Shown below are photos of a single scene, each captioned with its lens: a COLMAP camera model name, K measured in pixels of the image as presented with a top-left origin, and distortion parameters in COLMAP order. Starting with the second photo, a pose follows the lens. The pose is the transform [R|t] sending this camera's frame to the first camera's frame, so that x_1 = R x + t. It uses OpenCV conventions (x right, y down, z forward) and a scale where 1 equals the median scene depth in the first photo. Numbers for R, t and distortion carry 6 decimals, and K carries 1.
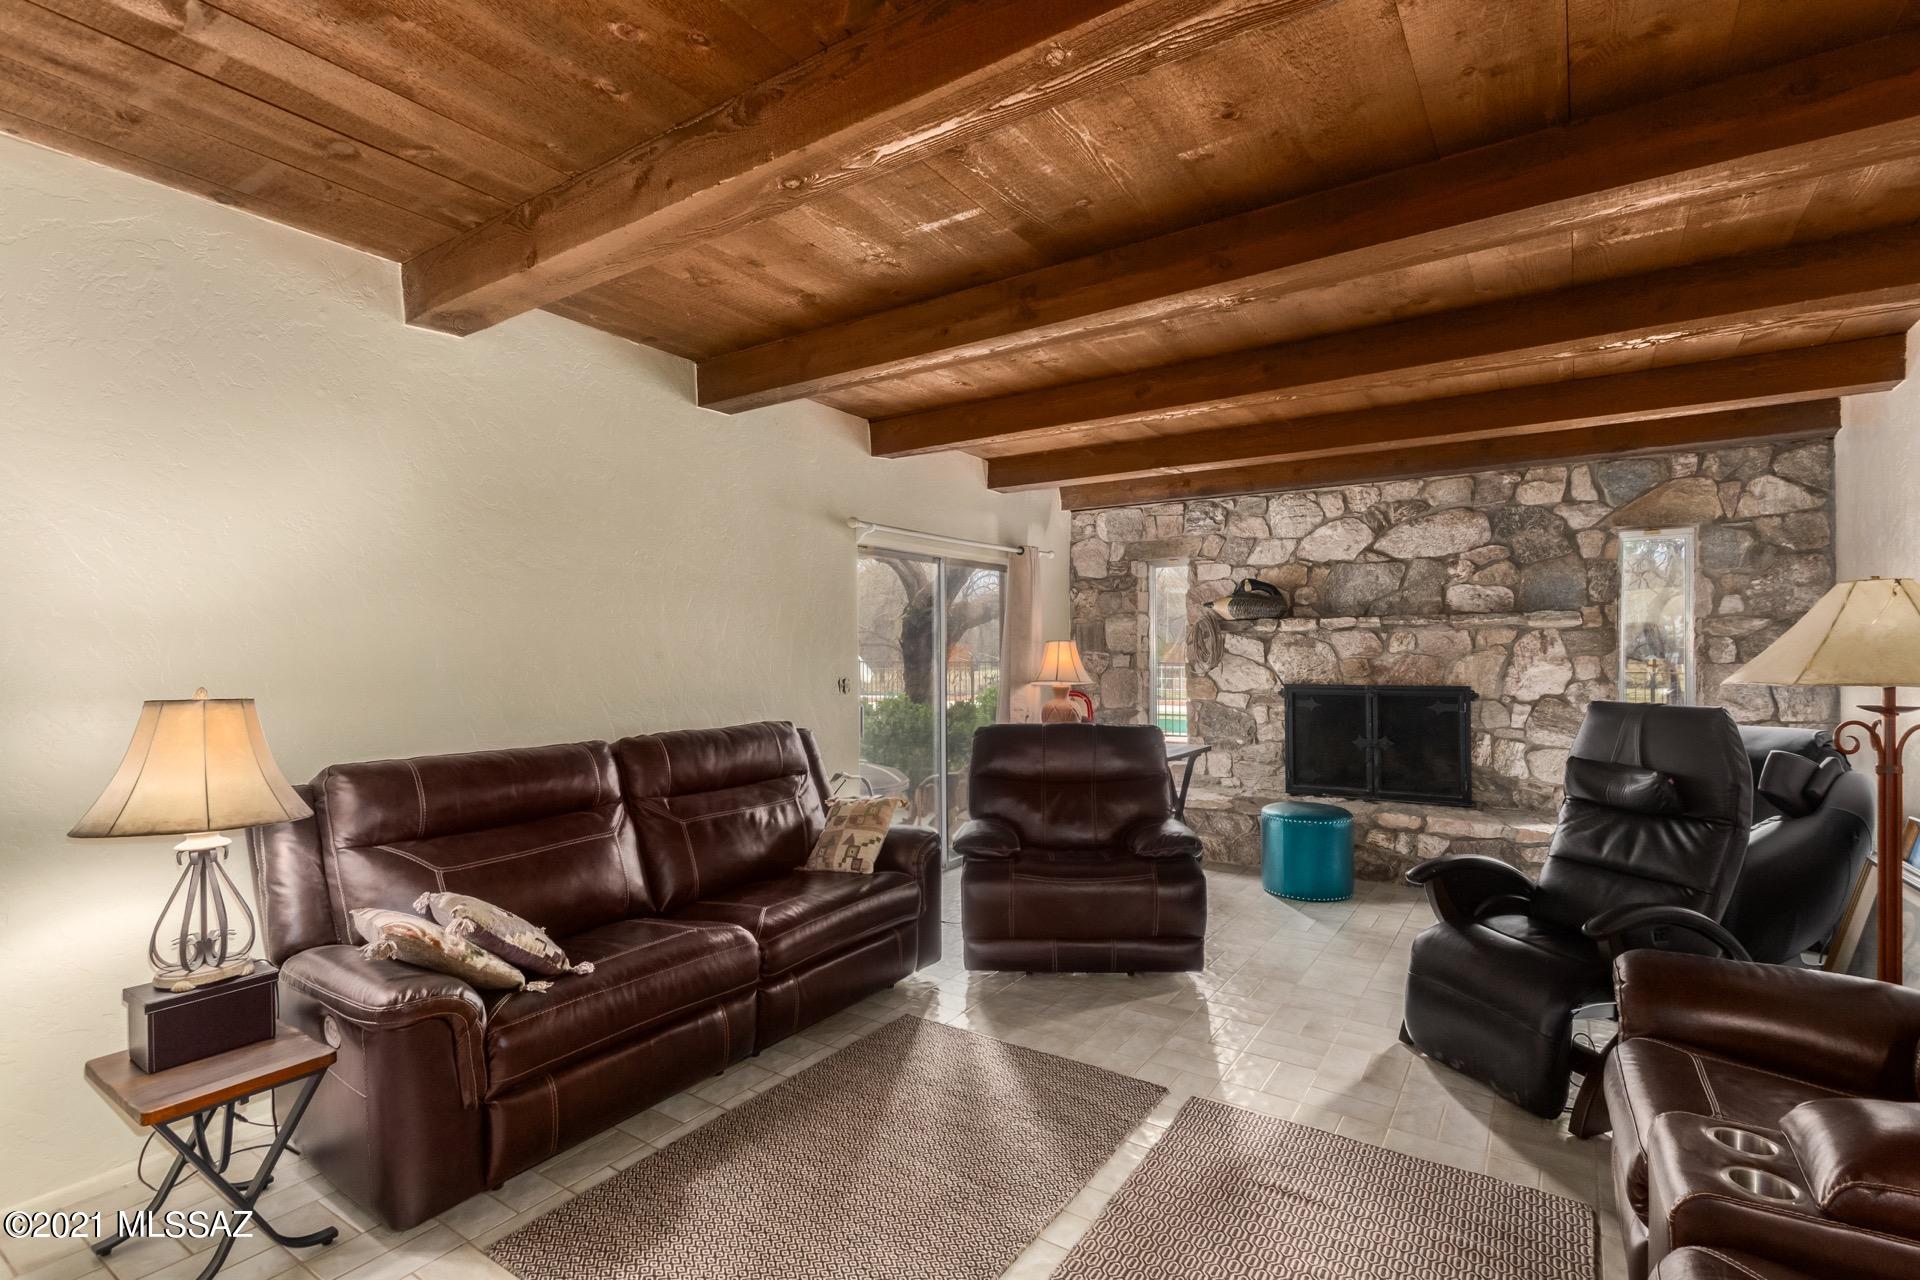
lens RADIAL K [[886.7, 0, 965.1], [0, 886.7, 648.1], [0, 0, 1]] dist [0.002309, -0.000326]
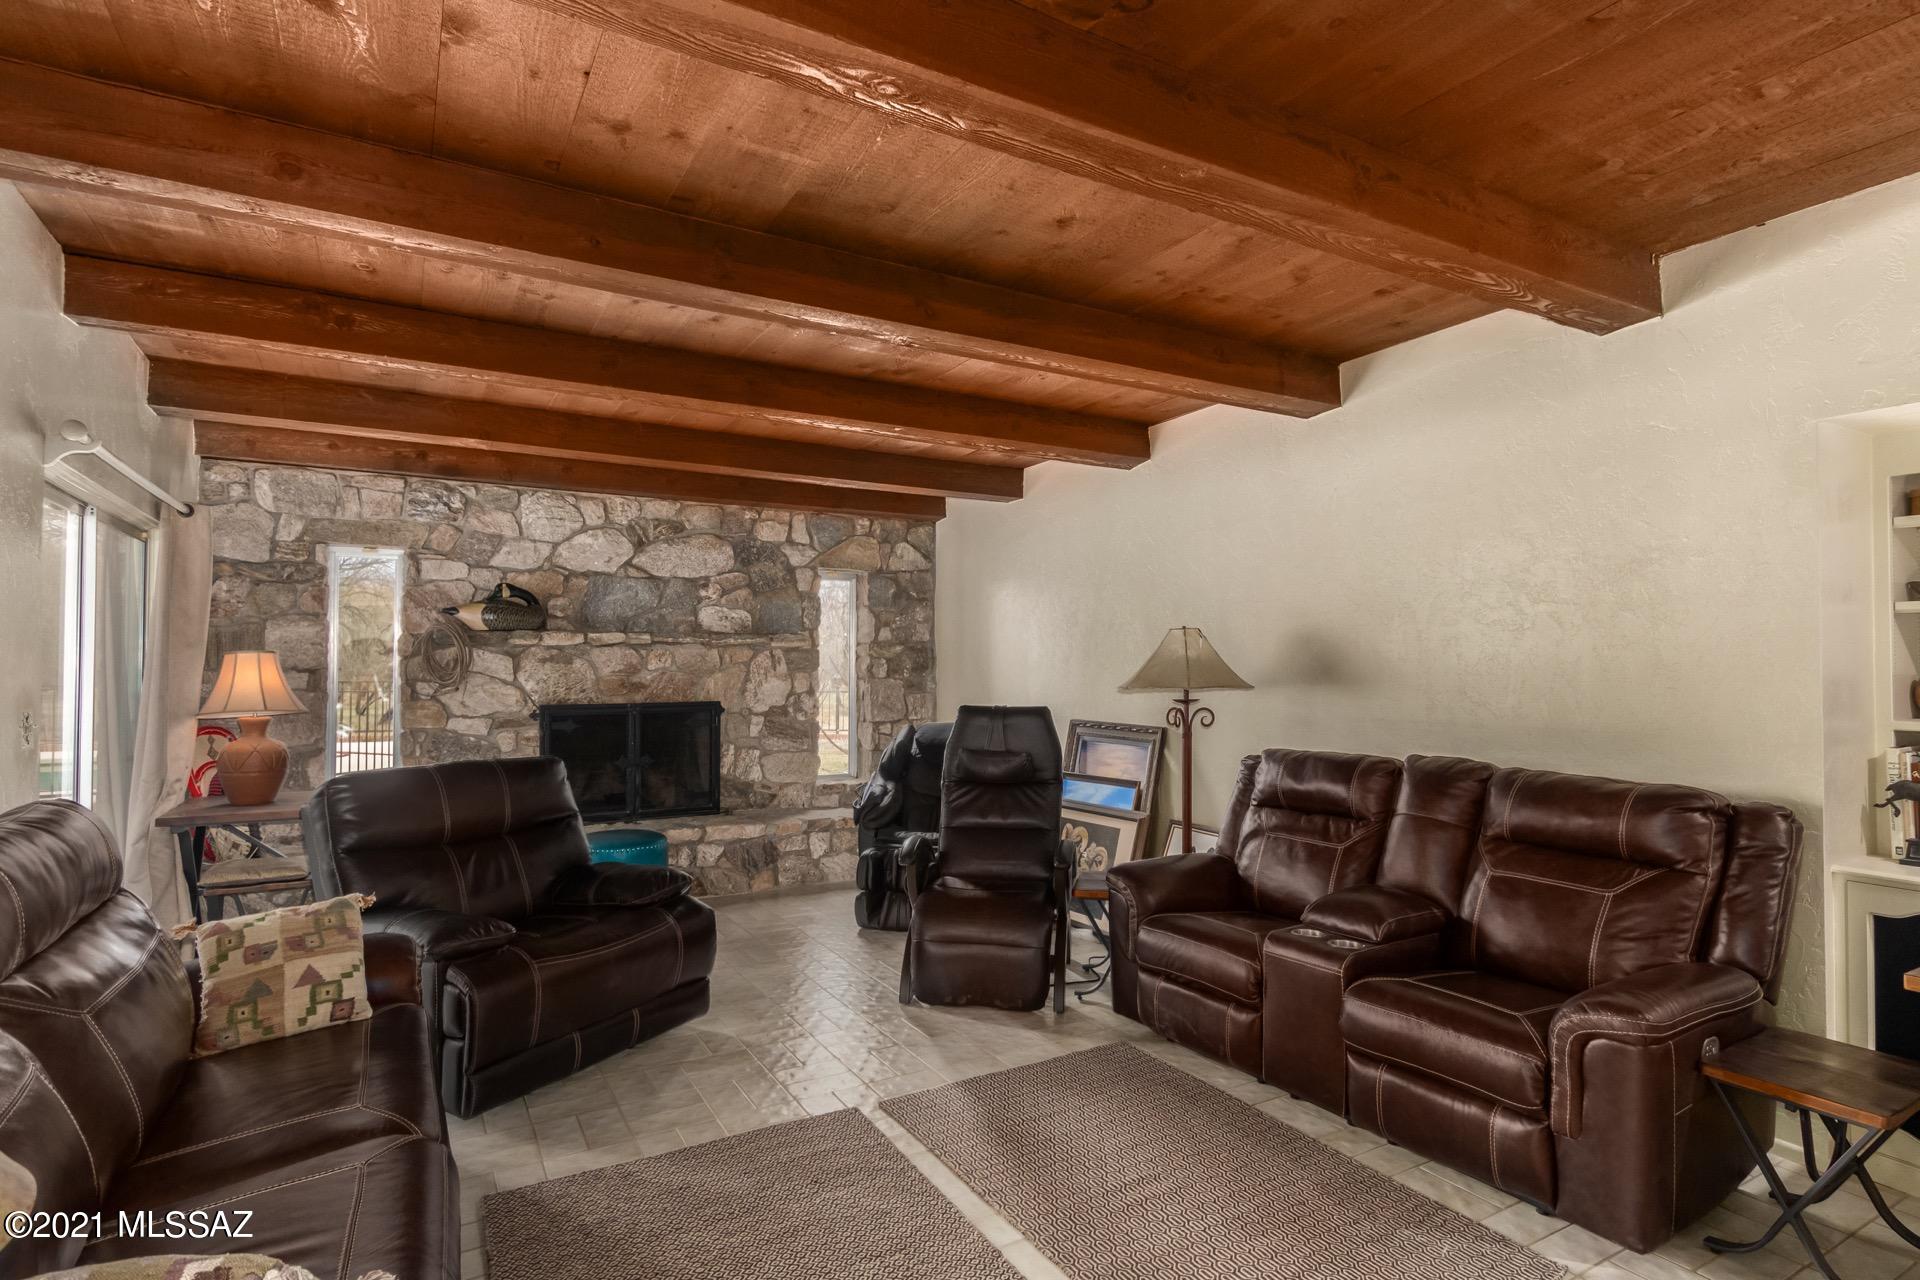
lens RADIAL K [[980.9, 0, 960.0], [0, 980.9, 640.0], [0, 0, 1]] dist [0.000821, 0.000673]
pose [[0.442875, 0.029533, 0.896097, -0.364699], [-0.004168, 0.999514, -0.030881, 0.004487], [-0.896574, 0.009942, 0.442783, 0.206816]]
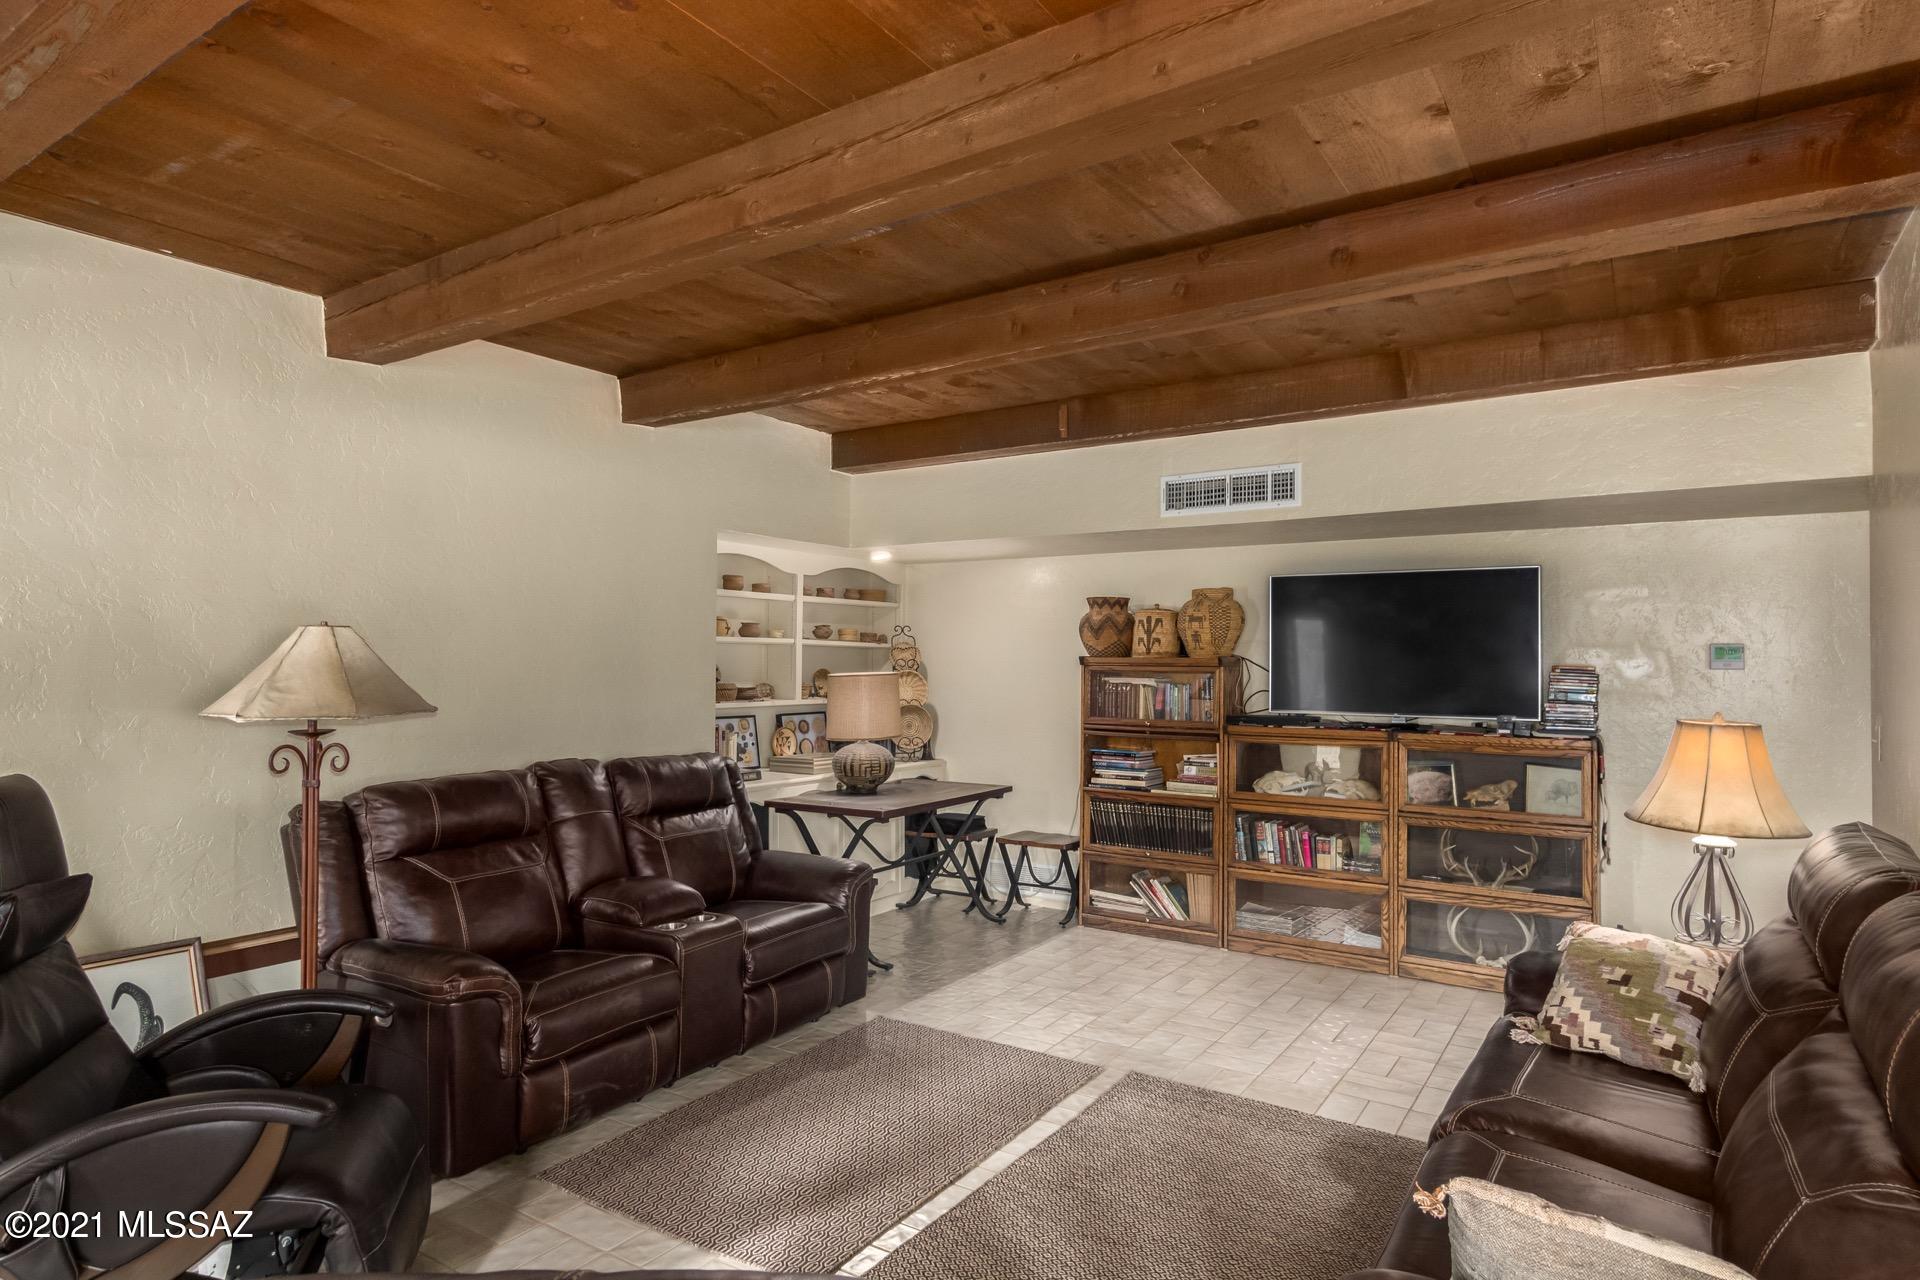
lens RADIAL K [[1066.8, 0, 960.0], [0, 1066.8, 640.0], [0, 0, 1]] dist [0.007544, 0.001242]
pose [[-0.999980, 0.004599, -0.004247, 0.068478], [0.004675, 0.999823, -0.018241, -0.011331], [0.004163, -0.018260, -0.999825, 0.965758]]
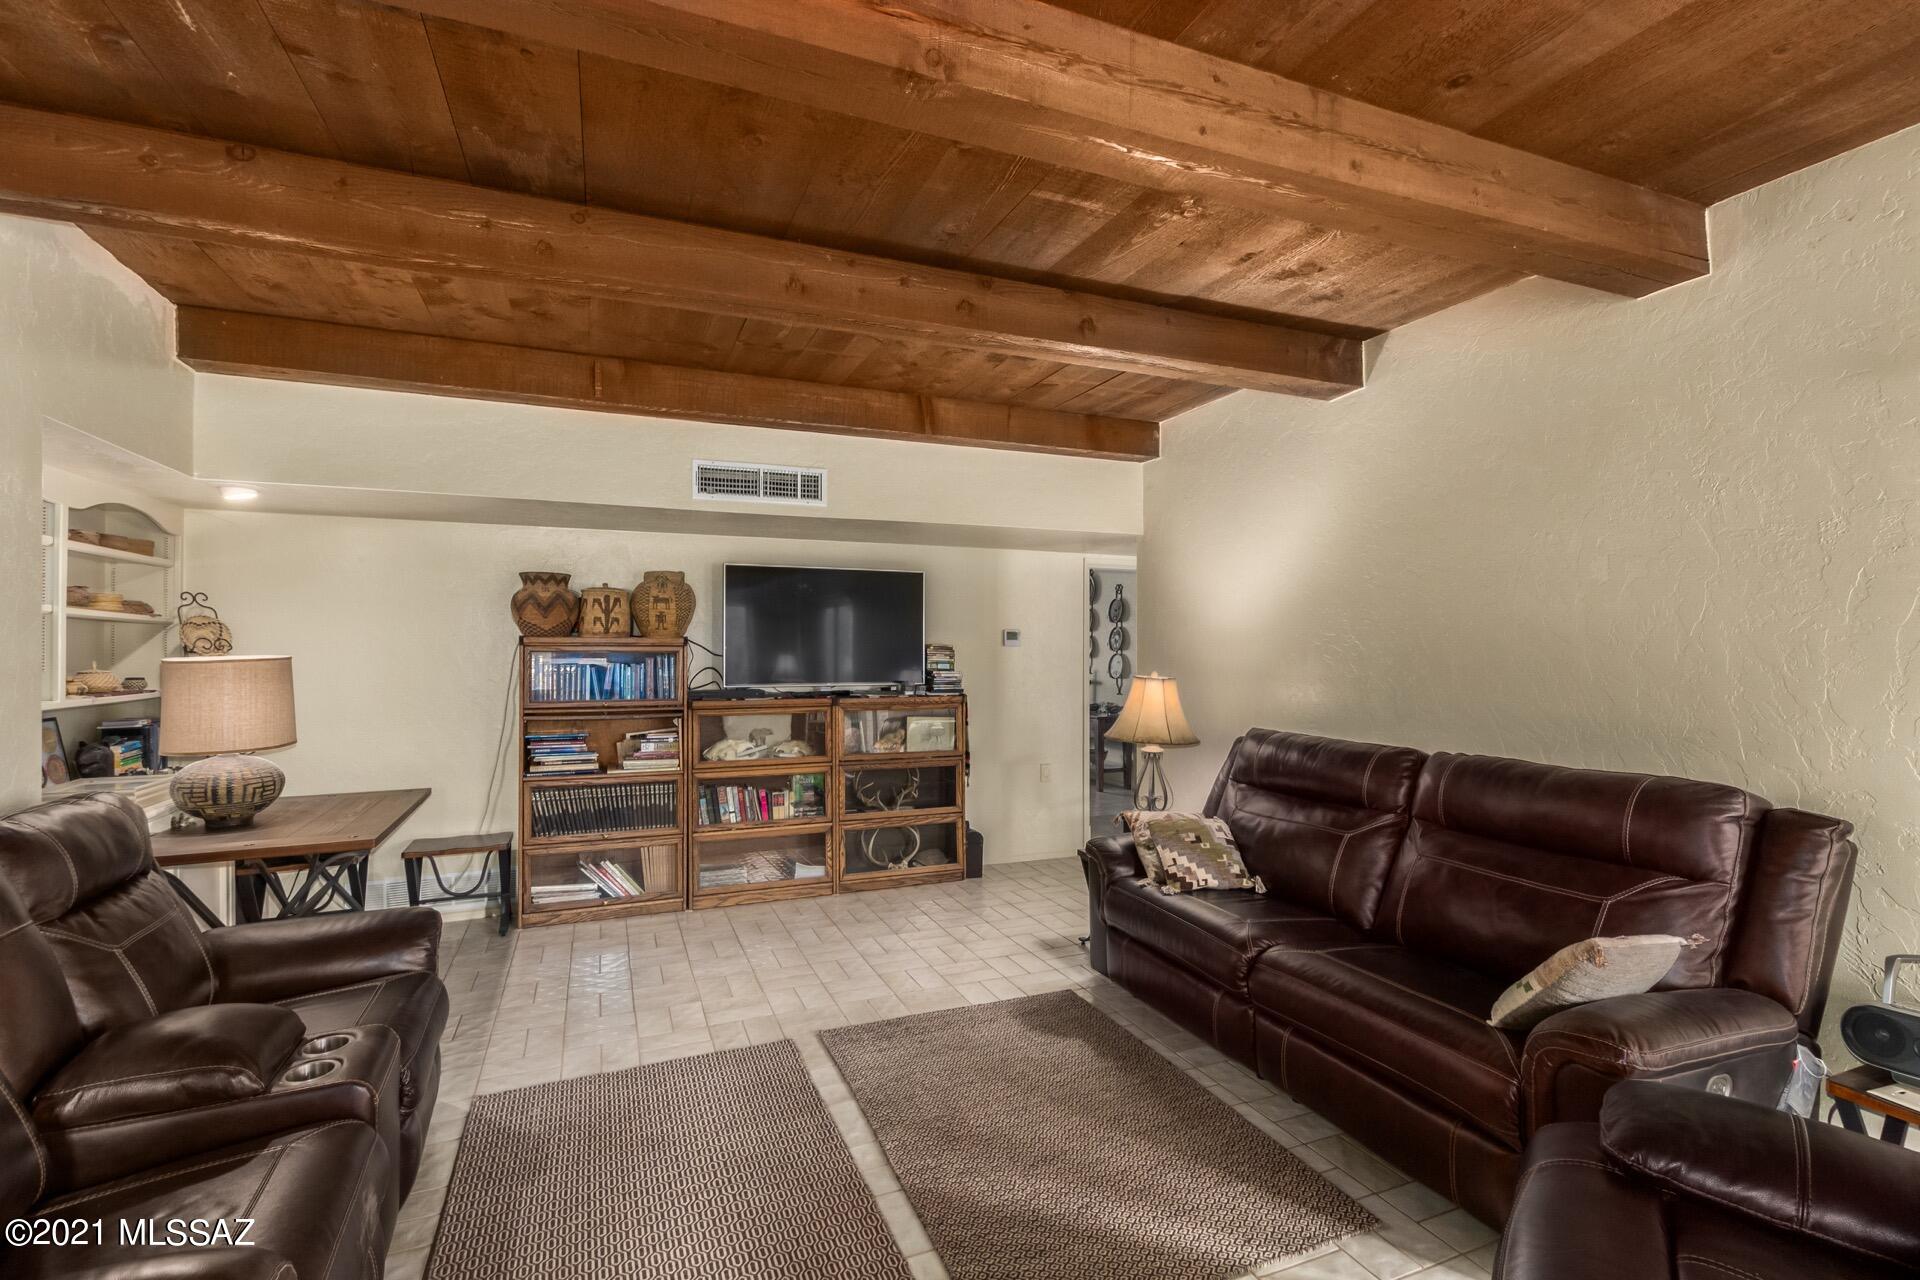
lens RADIAL K [[886.7, 0, 965.1], [0, 886.7, 648.1], [0, 0, 1]] dist [0.002309, -0.000326]
pose [[-0.546849, 0.010354, -0.837167, 0.399920], [0.002690, 0.999940, 0.010609, -0.010113], [0.837227, 0.003550, -0.546844, 0.682075]]
